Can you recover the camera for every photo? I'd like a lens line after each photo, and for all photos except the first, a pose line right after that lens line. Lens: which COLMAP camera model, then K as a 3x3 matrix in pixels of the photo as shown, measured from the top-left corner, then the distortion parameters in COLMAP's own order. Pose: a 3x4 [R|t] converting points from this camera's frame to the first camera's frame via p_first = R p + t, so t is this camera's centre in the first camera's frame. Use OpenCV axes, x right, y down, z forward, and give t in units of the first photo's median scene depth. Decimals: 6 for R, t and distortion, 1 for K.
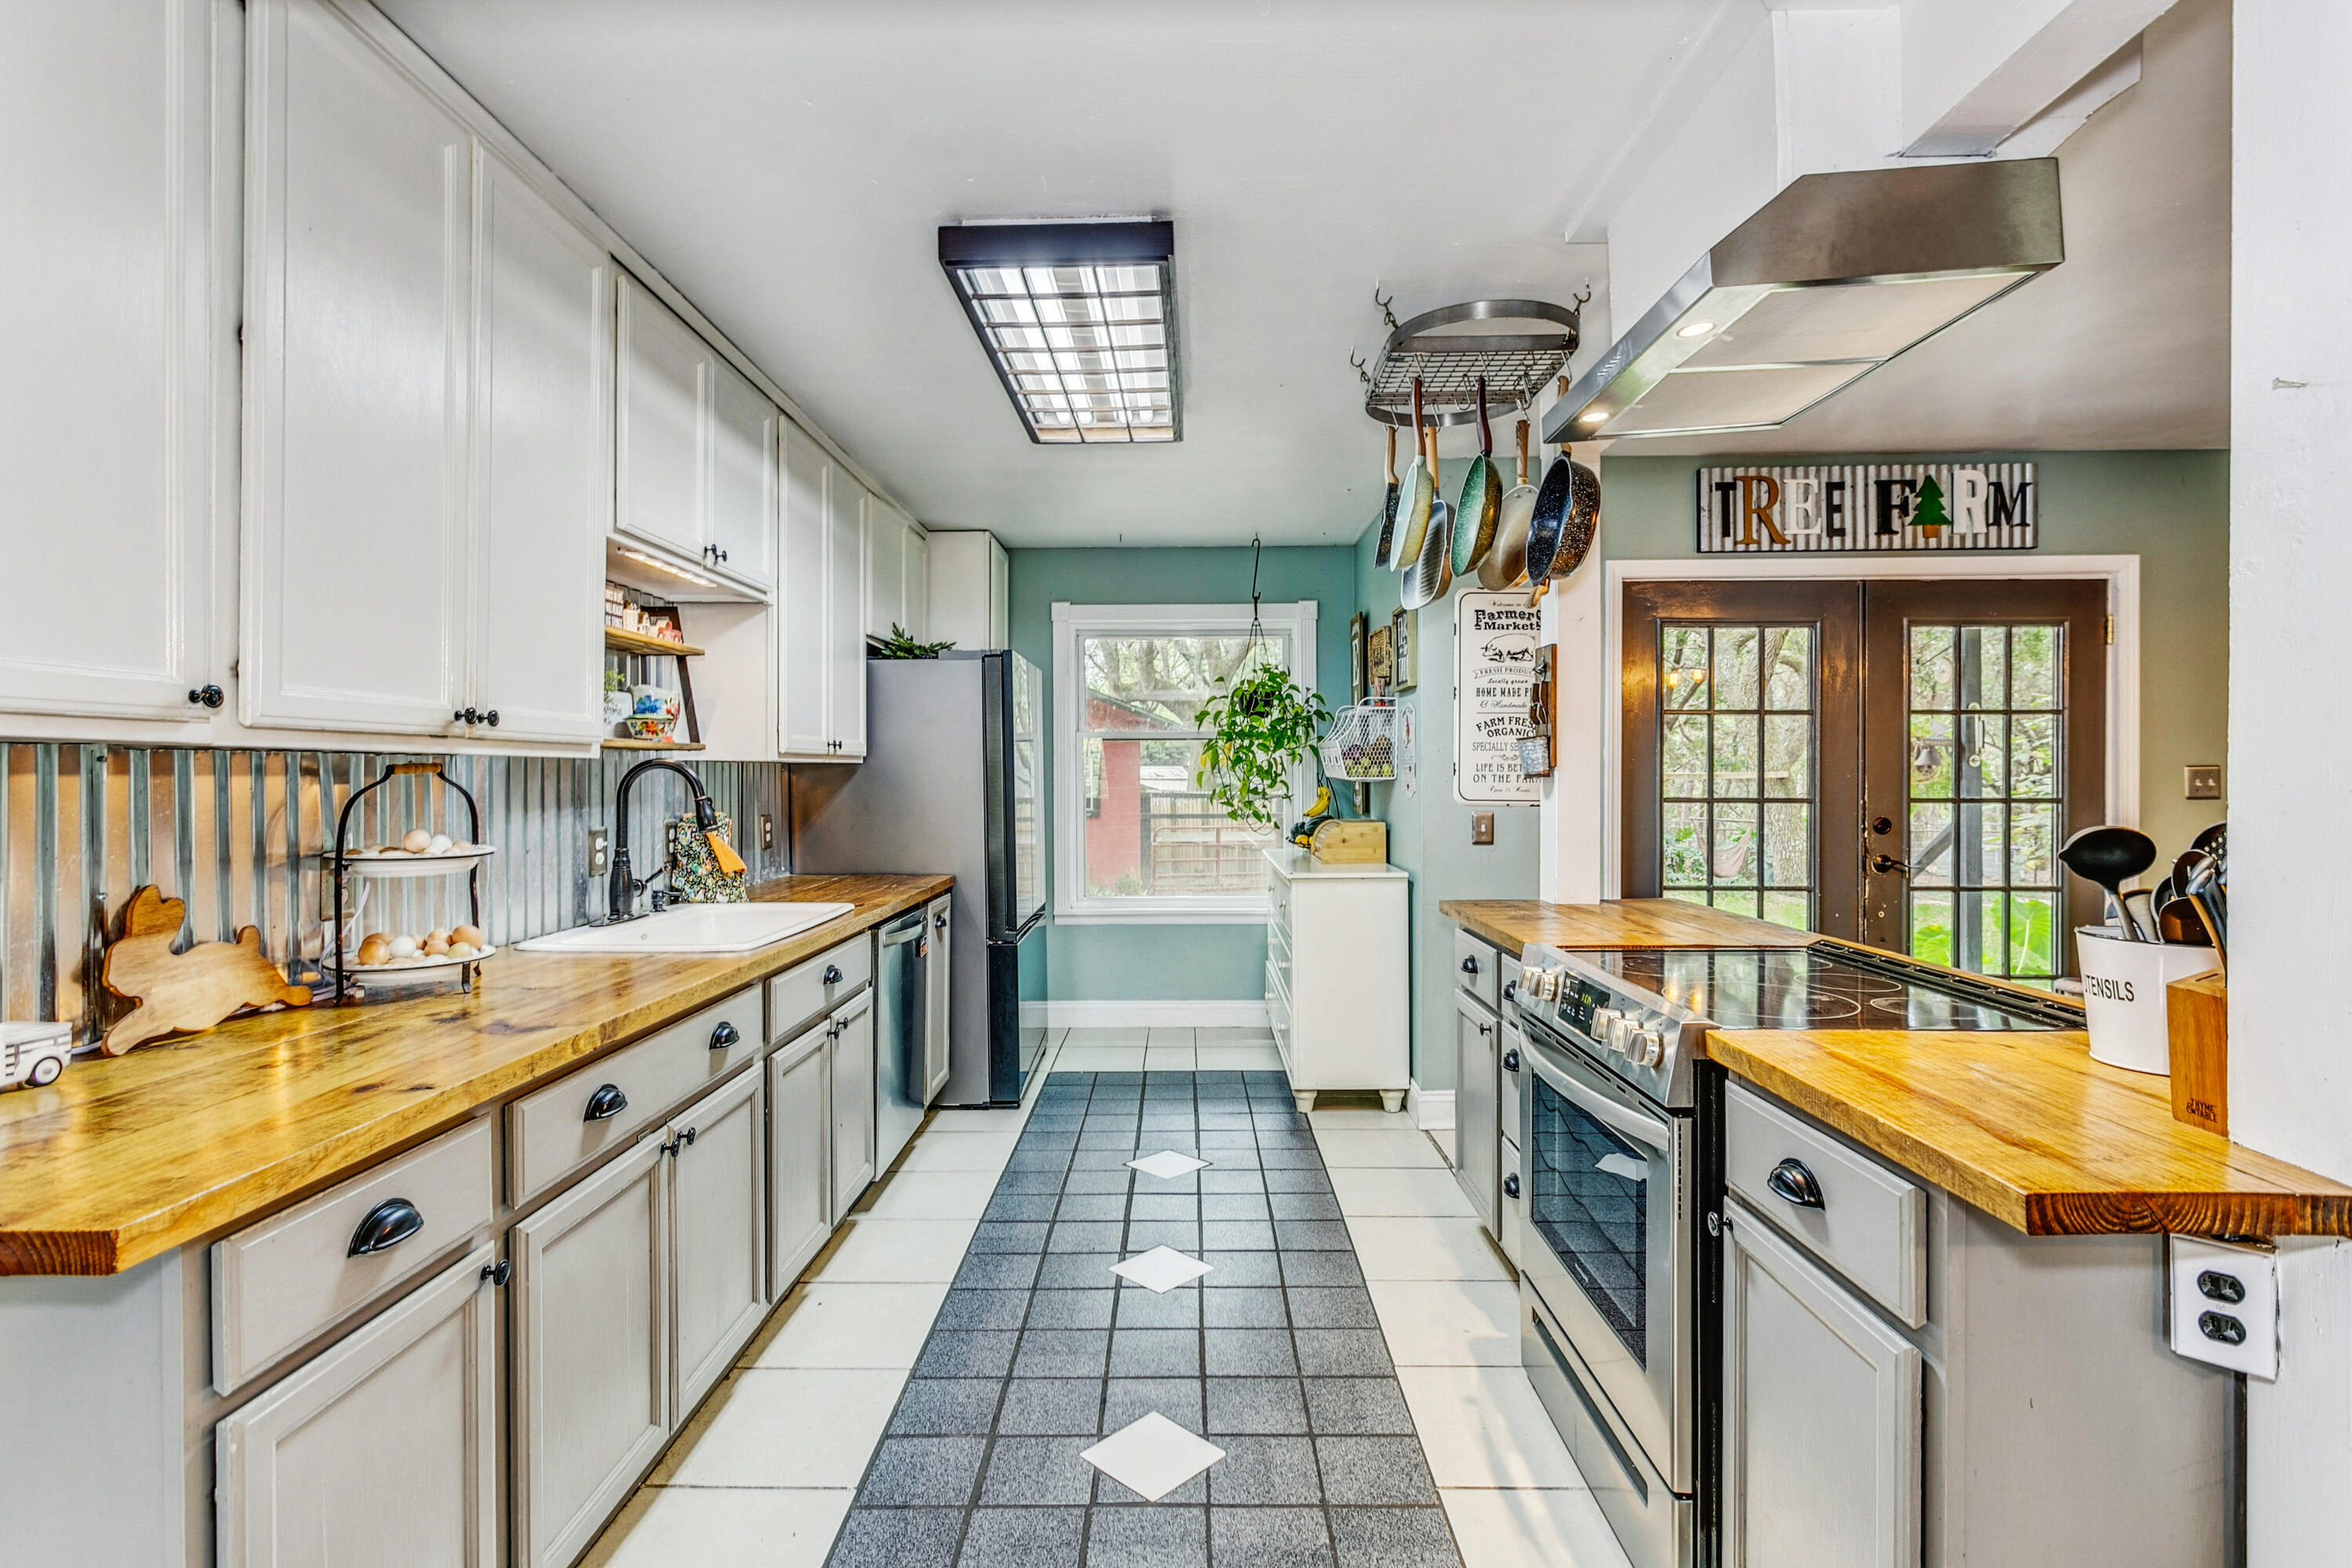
lens RADIAL K [[1118.4, 0, 1176.5], [0, 1118.4, 778.9], [0, 0, 1]] dist [0.001379, 0.000149]
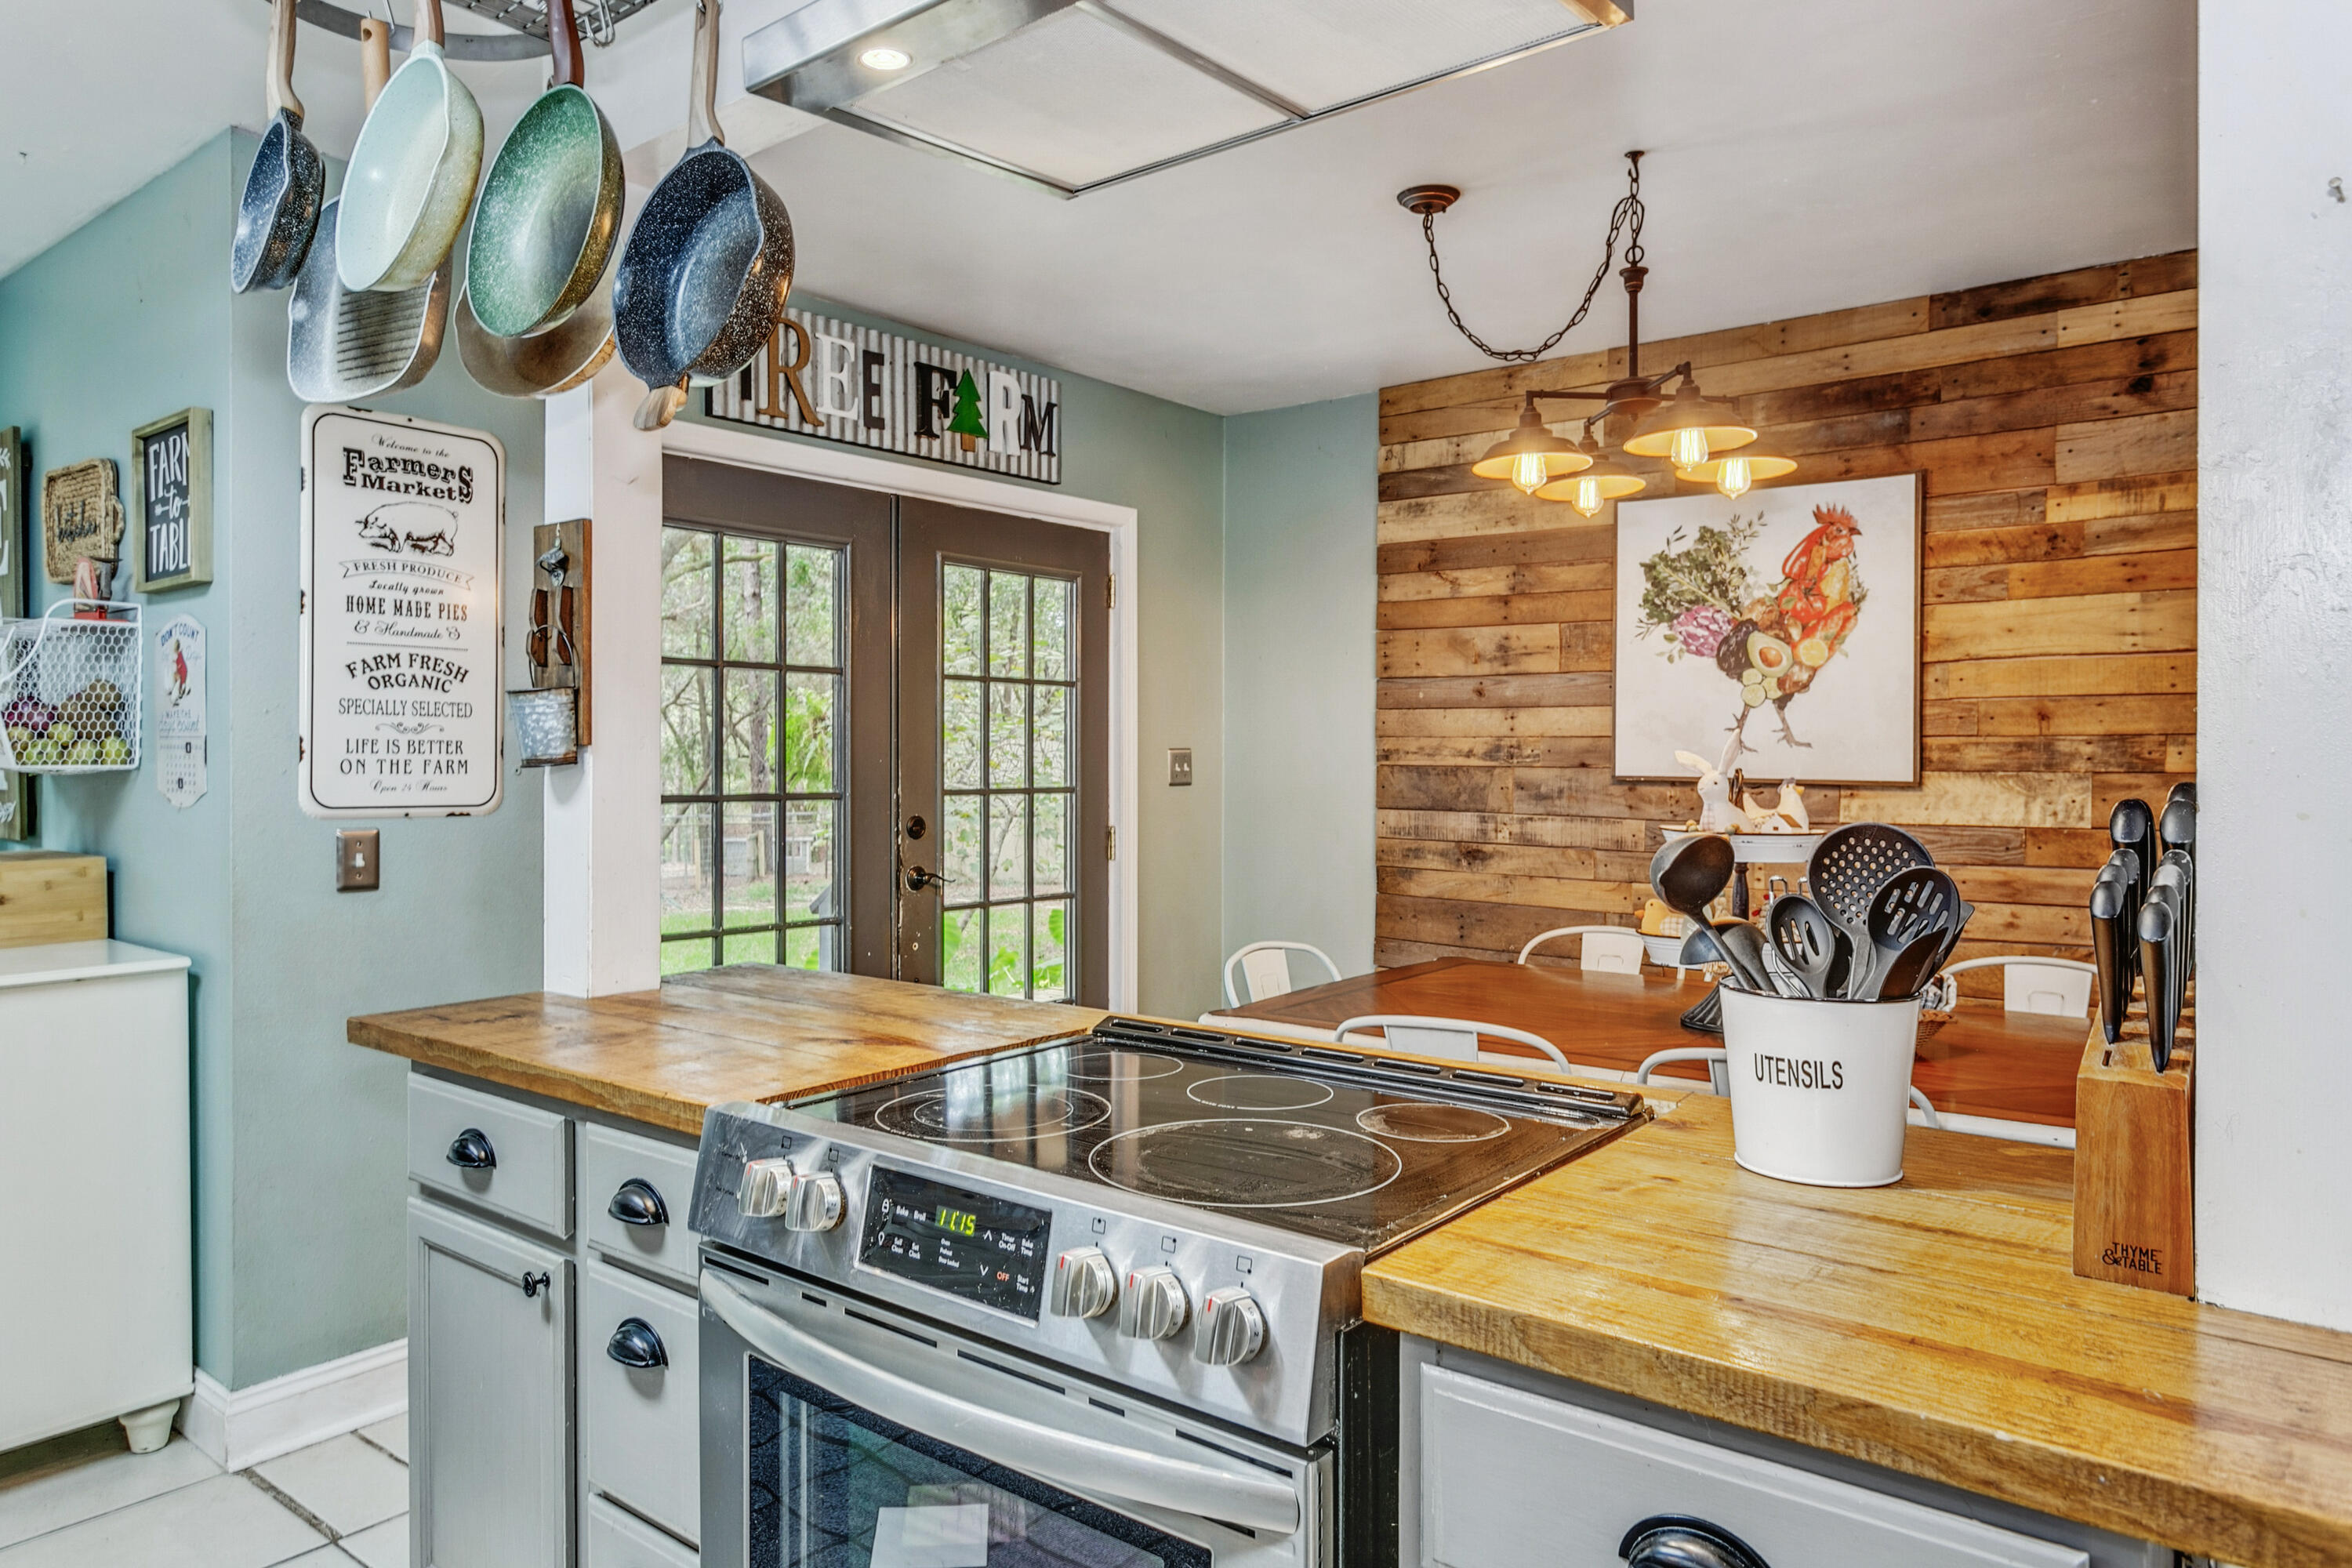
lens RADIAL K [[1487.1, 0, 1176.4], [0, 1487.1, 758.7], [0, 0, 1]] dist [0.000258, 0.000057]
pose [[0.618880, -0.000701, 0.785486, -0.041133], [0.003549, 0.999992, -0.001905, -0.001544], [-0.785478, 0.003967, 0.618877, 0.256334]]
